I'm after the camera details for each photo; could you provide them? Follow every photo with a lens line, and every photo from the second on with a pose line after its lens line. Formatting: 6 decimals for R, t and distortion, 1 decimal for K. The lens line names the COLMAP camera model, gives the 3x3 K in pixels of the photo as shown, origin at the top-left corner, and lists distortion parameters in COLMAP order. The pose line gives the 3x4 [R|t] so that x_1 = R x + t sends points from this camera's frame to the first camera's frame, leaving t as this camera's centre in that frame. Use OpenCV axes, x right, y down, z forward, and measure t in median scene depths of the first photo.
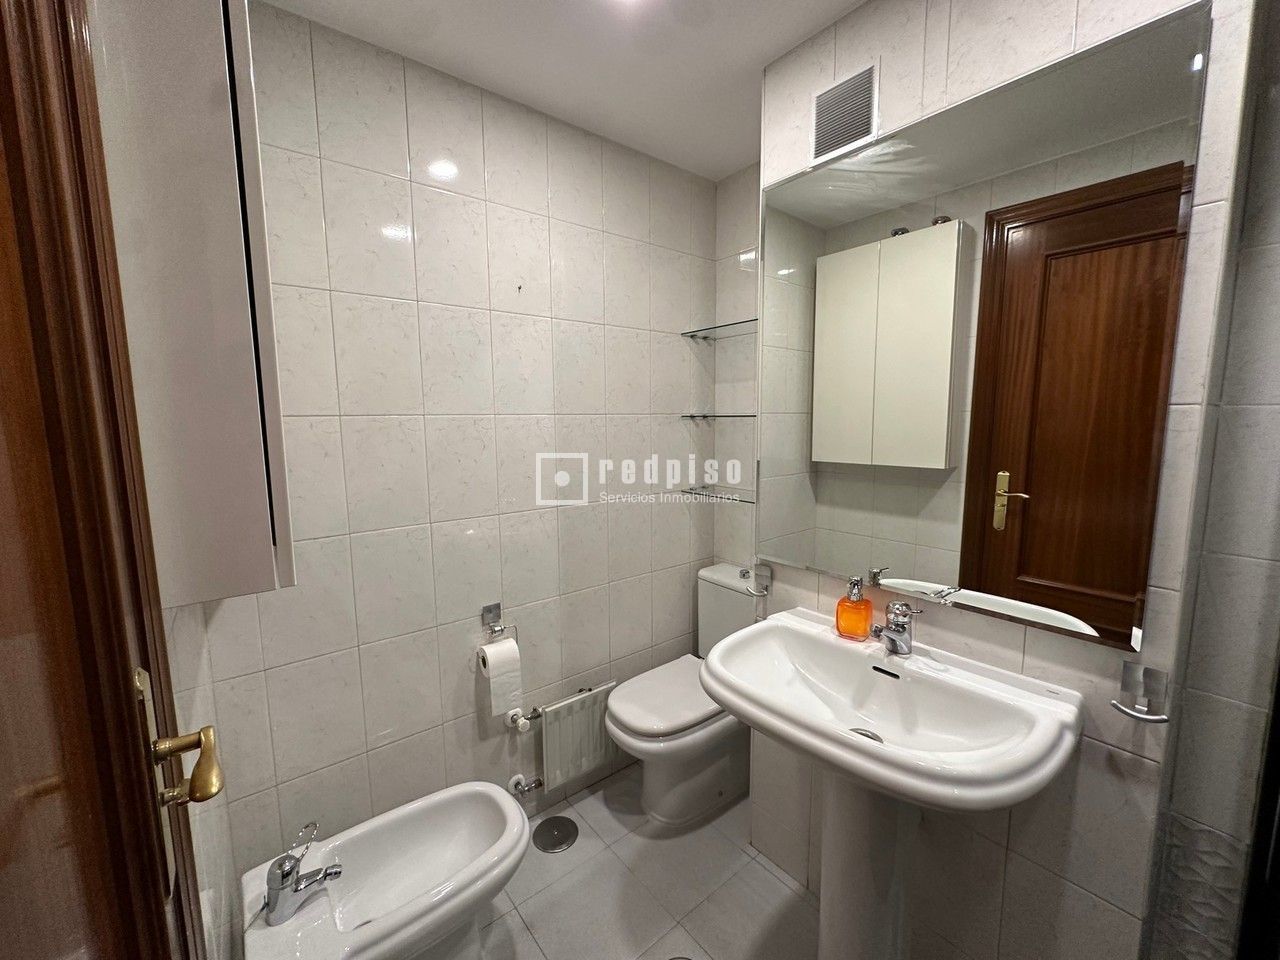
lens RADIAL K [[504.4, 0, 640.0], [0, 504.4, 480.0], [0, 0, 1]] dist [0.000373, 0.000061]
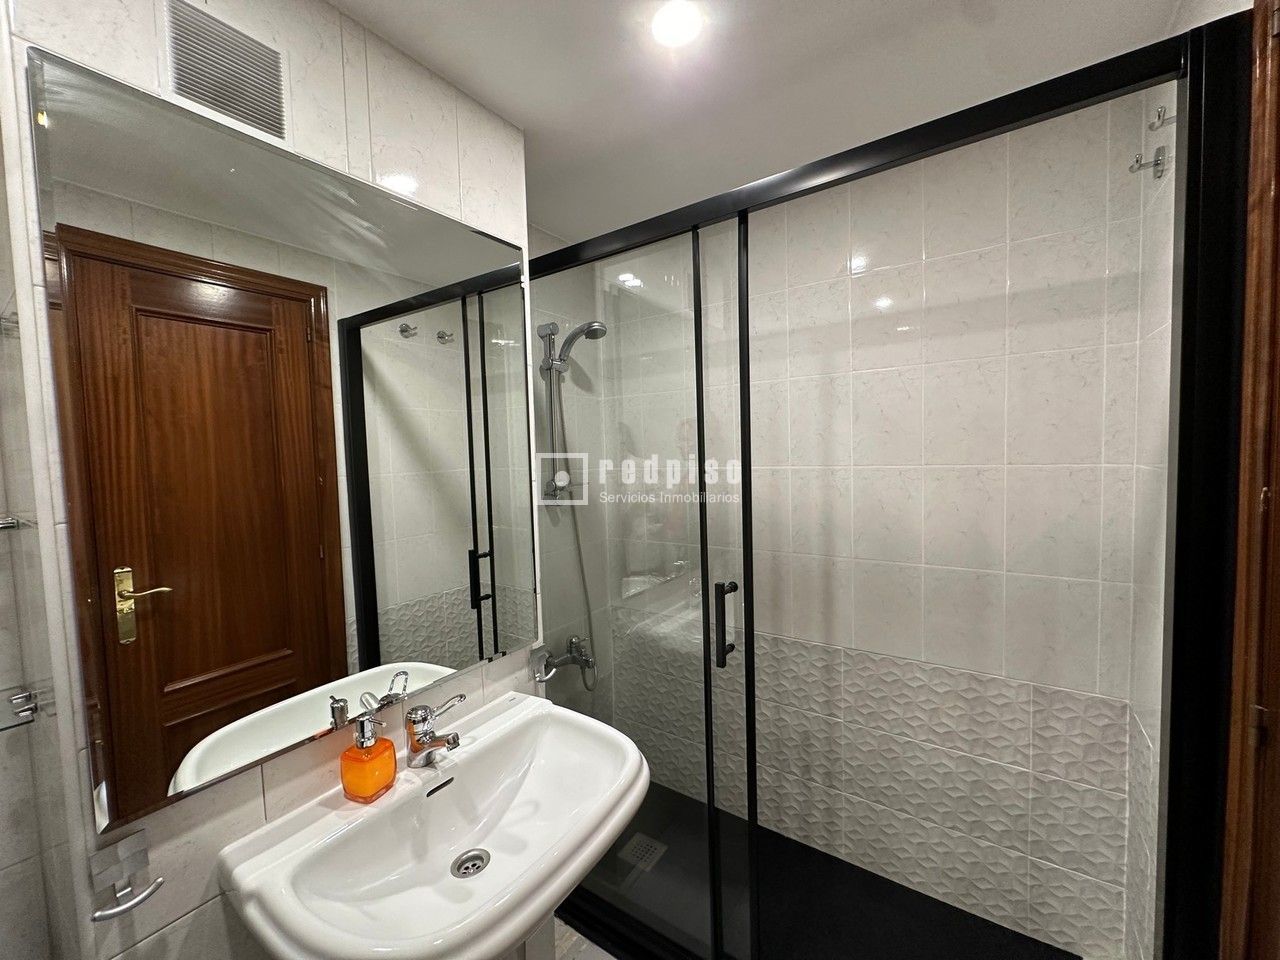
lens RADIAL K [[504.4, 0, 640.0], [0, 504.4, 480.0], [0, 0, 1]] dist [0.000373, 0.000061]
pose [[-0.291814, -0.036513, 0.955778, -0.332484], [0.149807, 0.985194, 0.083375, -0.129769], [-0.944671, 0.167512, -0.282023, 0.610469]]
